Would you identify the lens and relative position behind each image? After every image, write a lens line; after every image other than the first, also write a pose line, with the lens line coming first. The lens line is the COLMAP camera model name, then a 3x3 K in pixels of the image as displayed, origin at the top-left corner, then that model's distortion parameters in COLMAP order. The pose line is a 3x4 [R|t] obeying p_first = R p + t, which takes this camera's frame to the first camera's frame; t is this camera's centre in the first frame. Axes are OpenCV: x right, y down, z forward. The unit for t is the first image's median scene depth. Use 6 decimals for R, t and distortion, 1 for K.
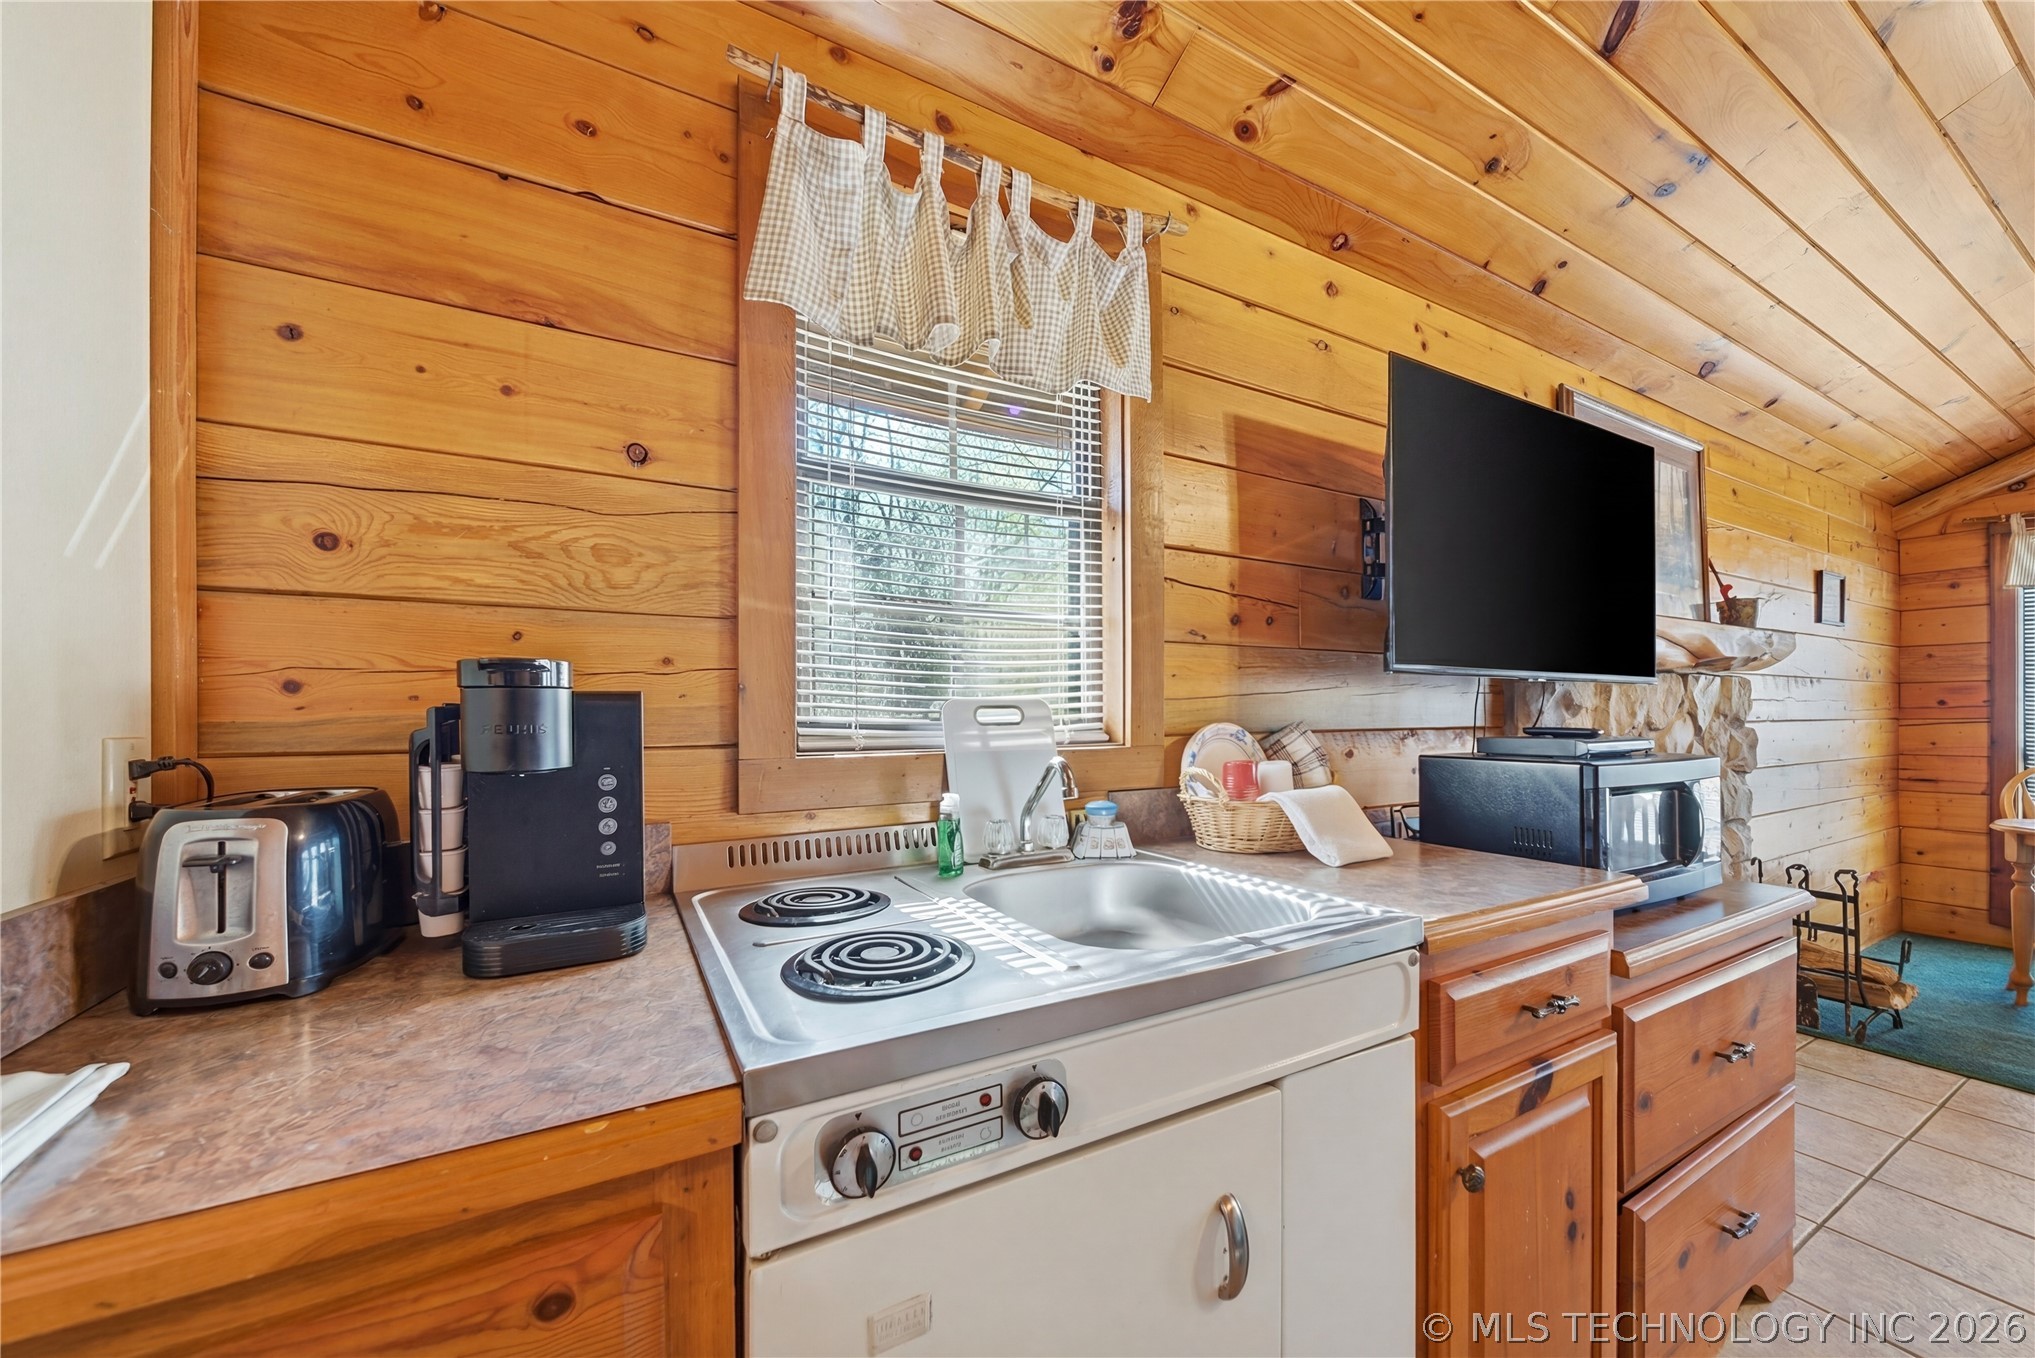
lens RADIAL K [[757.4, 0, 1014.1], [0, 757.4, 708.7], [0, 0, 1]] dist [-0.000091, -0.000115]
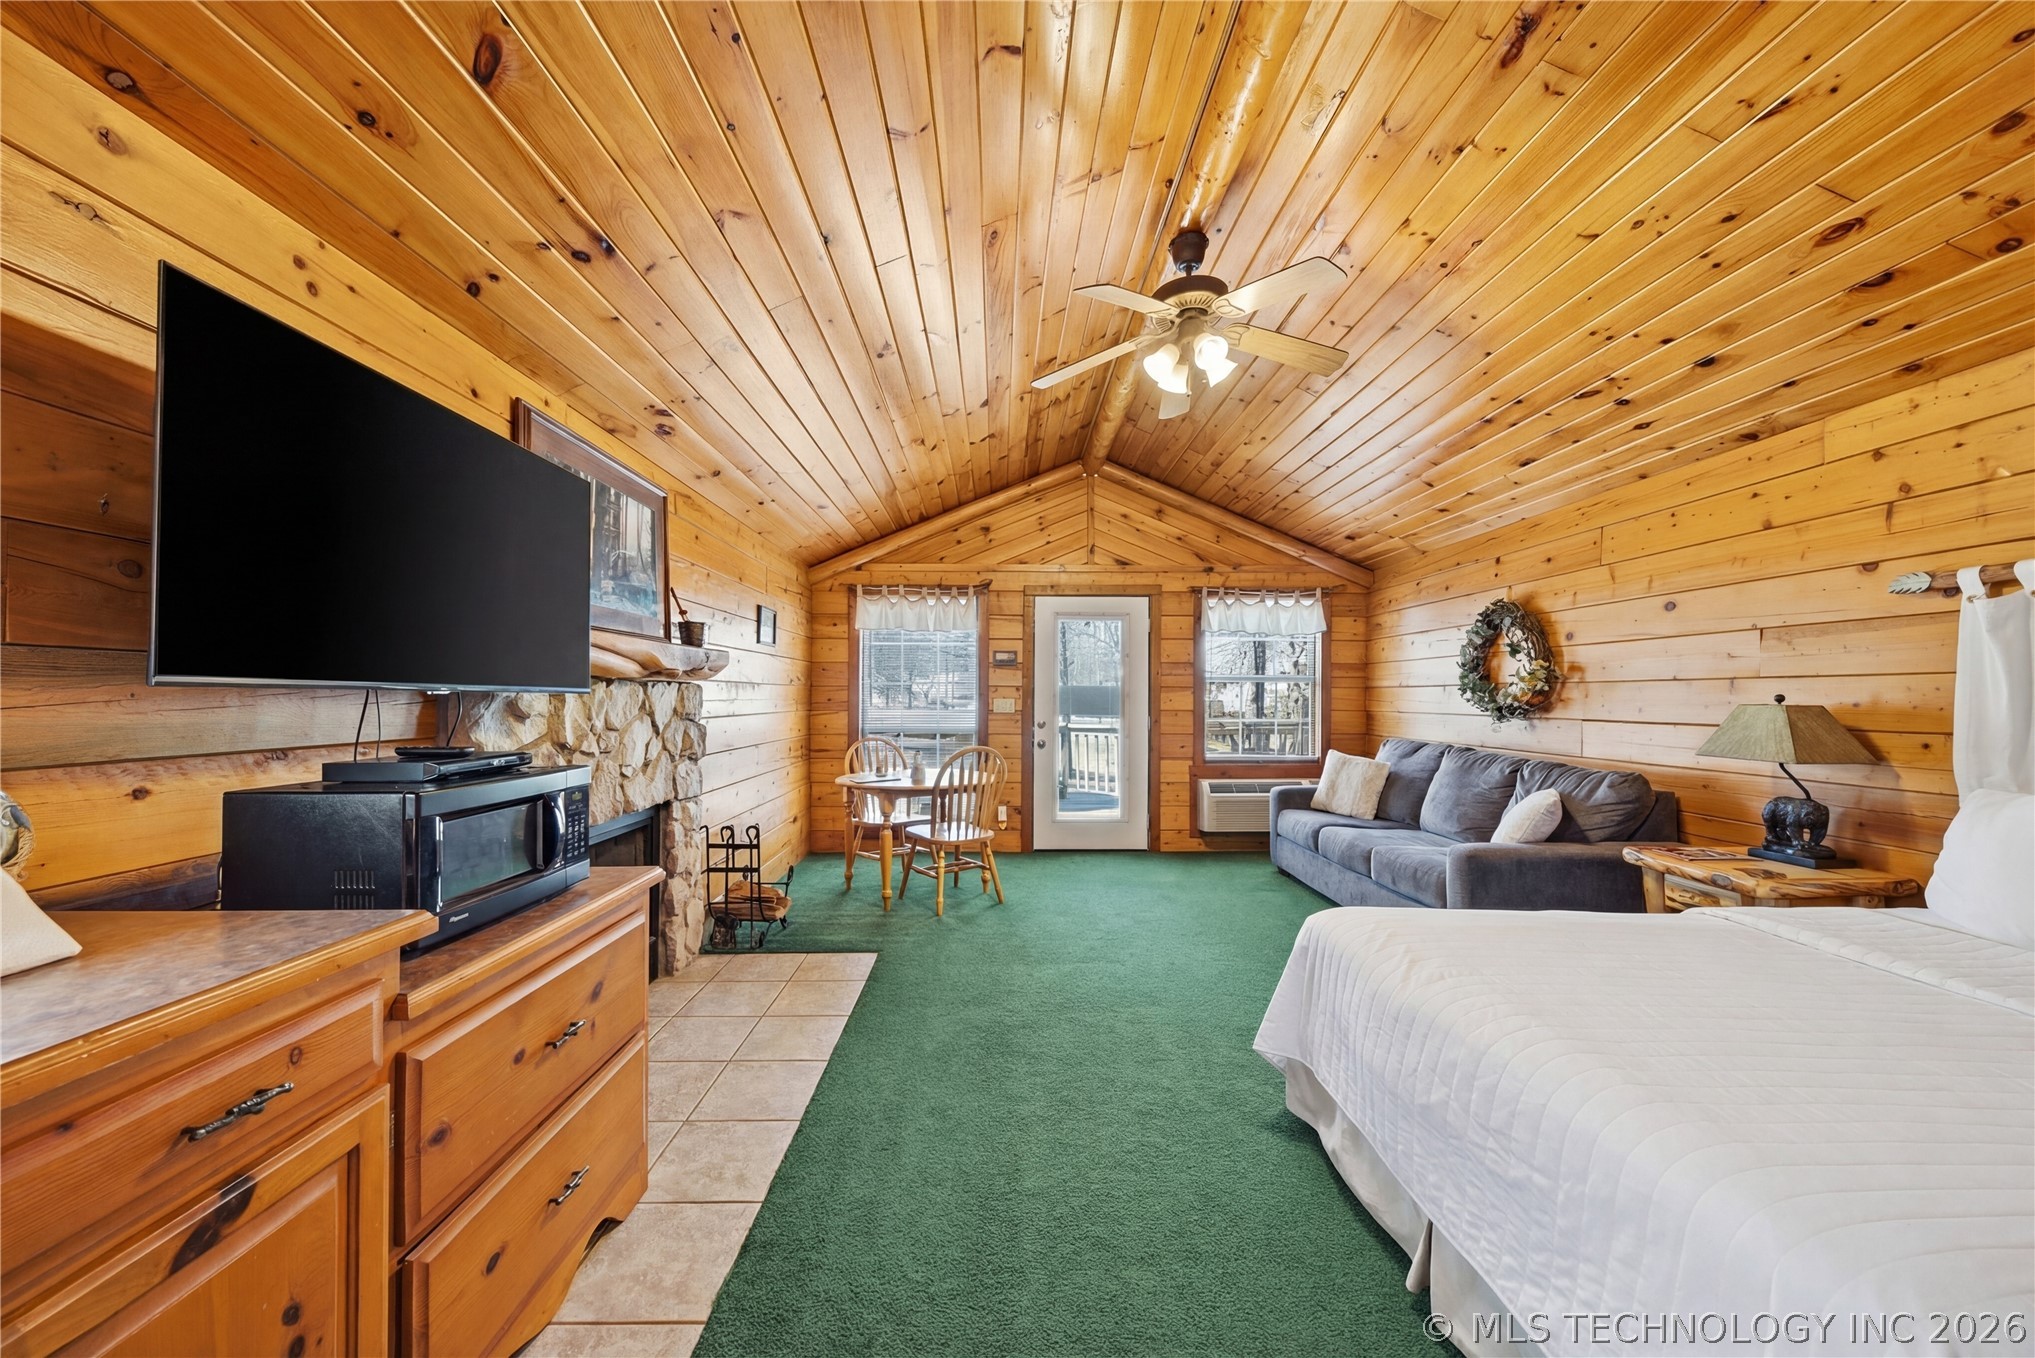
lens RADIAL K [[731.7, 0, 1019.9], [0, 731.7, 686.4], [0, 0, 1]] dist [-0.000825, -0.000205]
pose [[0.460985, 0.015292, 0.887276, 0.213026], [-0.005058, 0.999881, -0.014605, -0.036250], [-0.887394, 0.002245, 0.461007, -0.072157]]
